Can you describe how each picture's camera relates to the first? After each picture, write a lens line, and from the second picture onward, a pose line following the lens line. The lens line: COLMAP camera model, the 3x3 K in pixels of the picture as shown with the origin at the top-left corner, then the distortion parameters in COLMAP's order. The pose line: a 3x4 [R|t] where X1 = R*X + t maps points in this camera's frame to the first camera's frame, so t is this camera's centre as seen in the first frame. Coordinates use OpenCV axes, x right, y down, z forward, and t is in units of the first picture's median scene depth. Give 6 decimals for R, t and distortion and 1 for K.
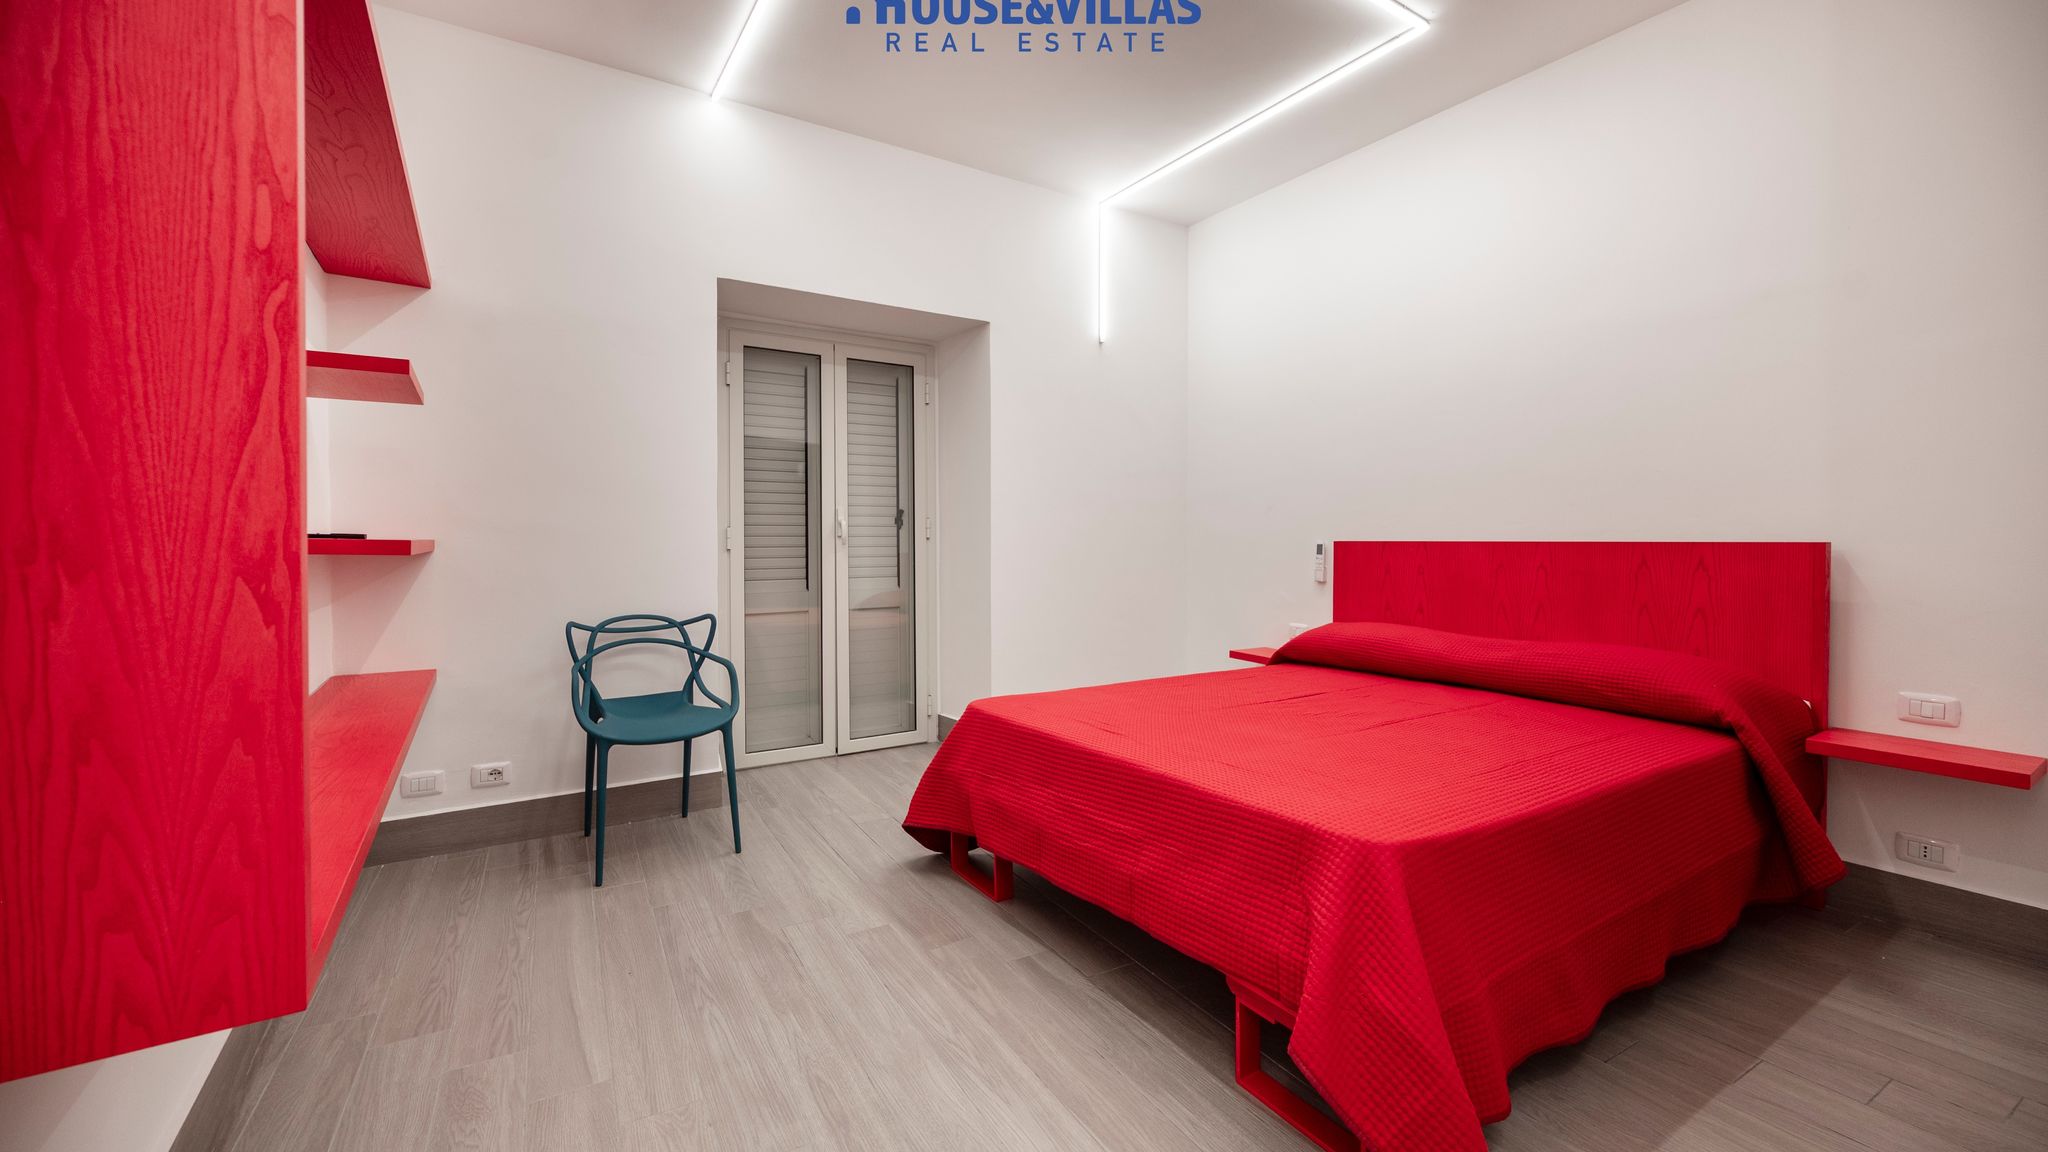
lens RADIAL K [[816.1, 0, 1033.6], [0, 816.1, 562.7], [0, 0, 1]] dist [-0.001966, 0.000939]
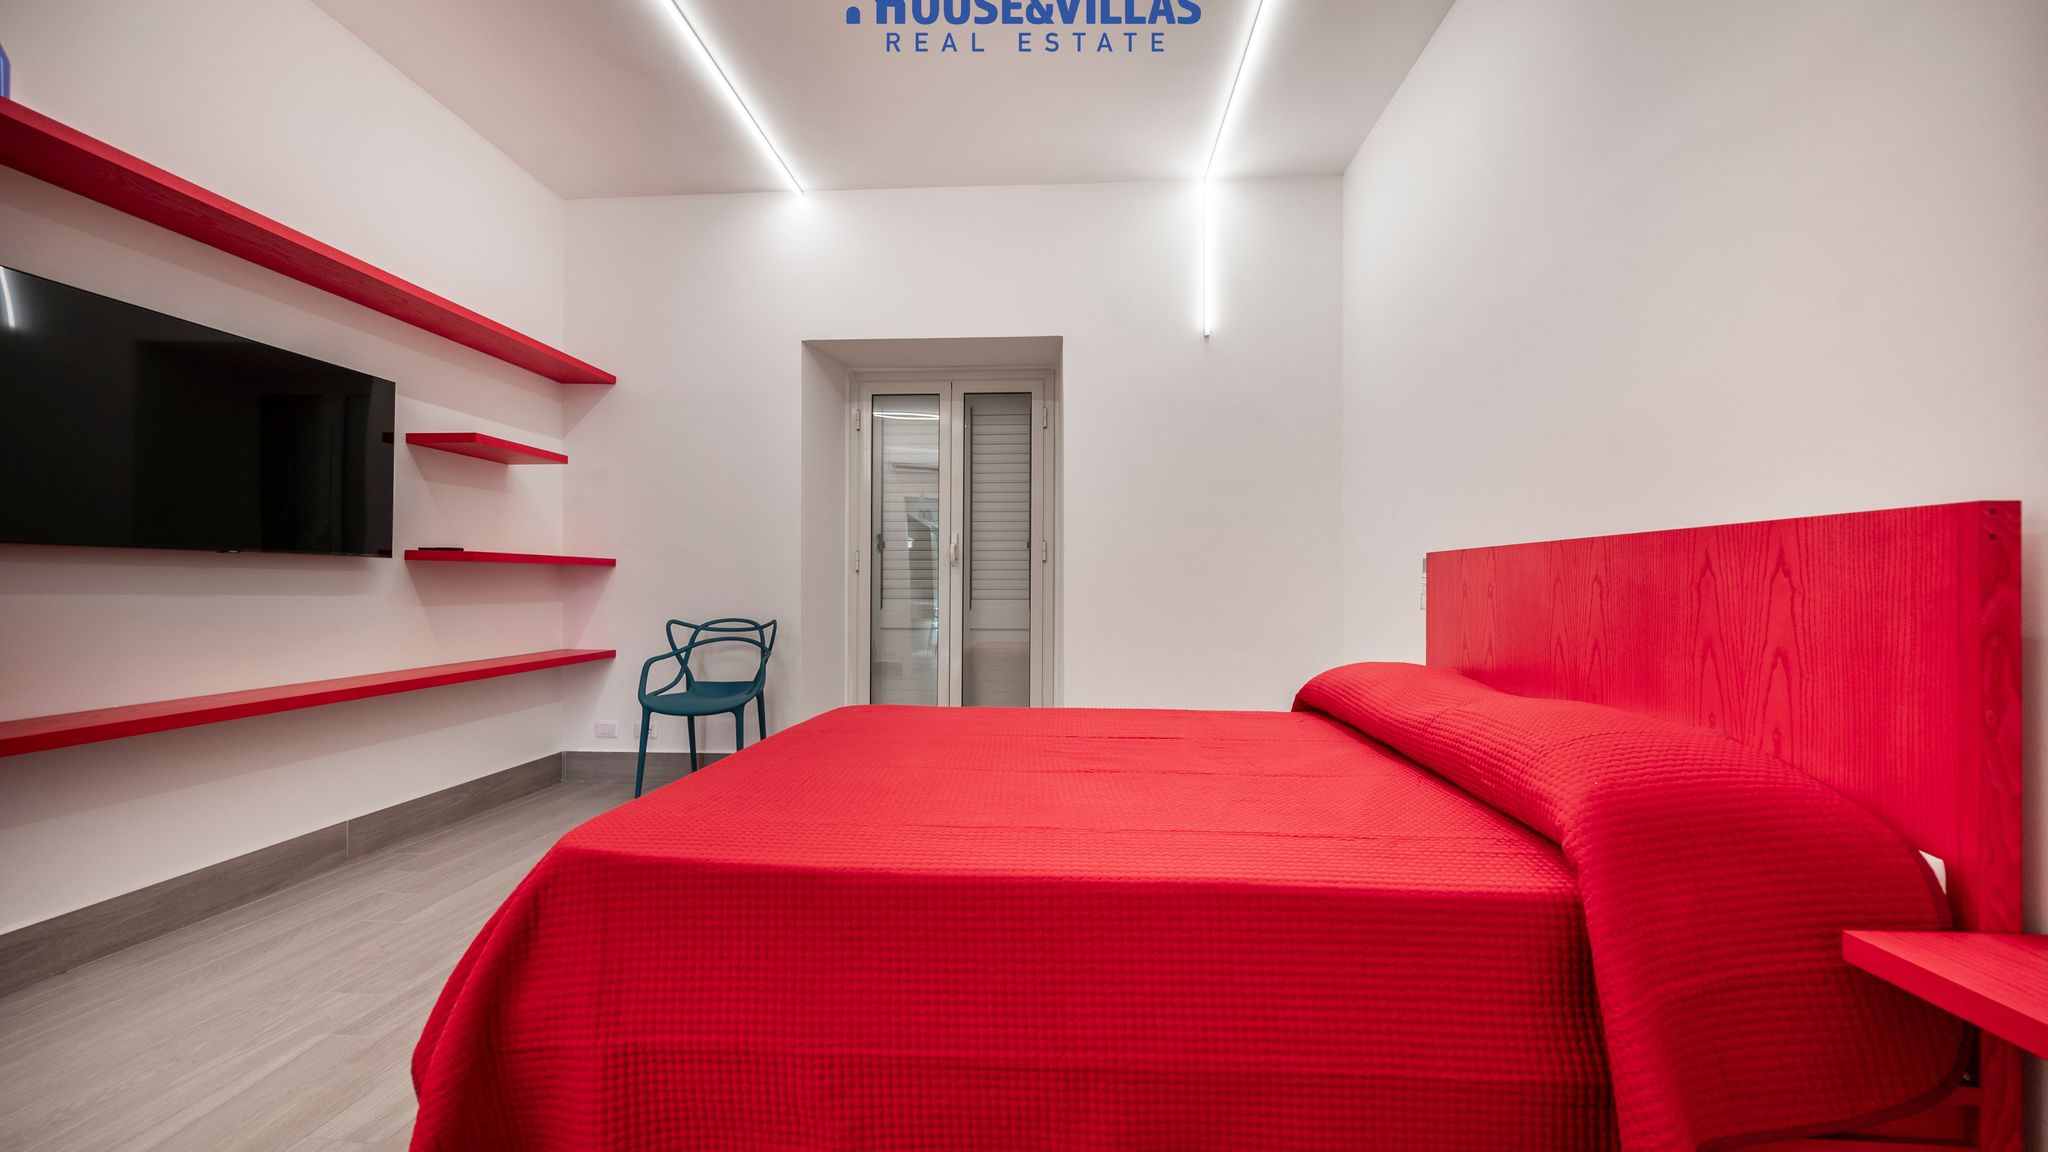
lens RADIAL K [[816.1, 0, 1026.4], [0, 816.1, 581.4], [0, 0, 1]] dist [-0.001966, 0.000939]
pose [[0.801297, 0.000648, -0.598266, 0.626352], [-0.020252, 0.999456, -0.026042, 0.030338], [0.597924, 0.032983, 0.800874, 0.258455]]
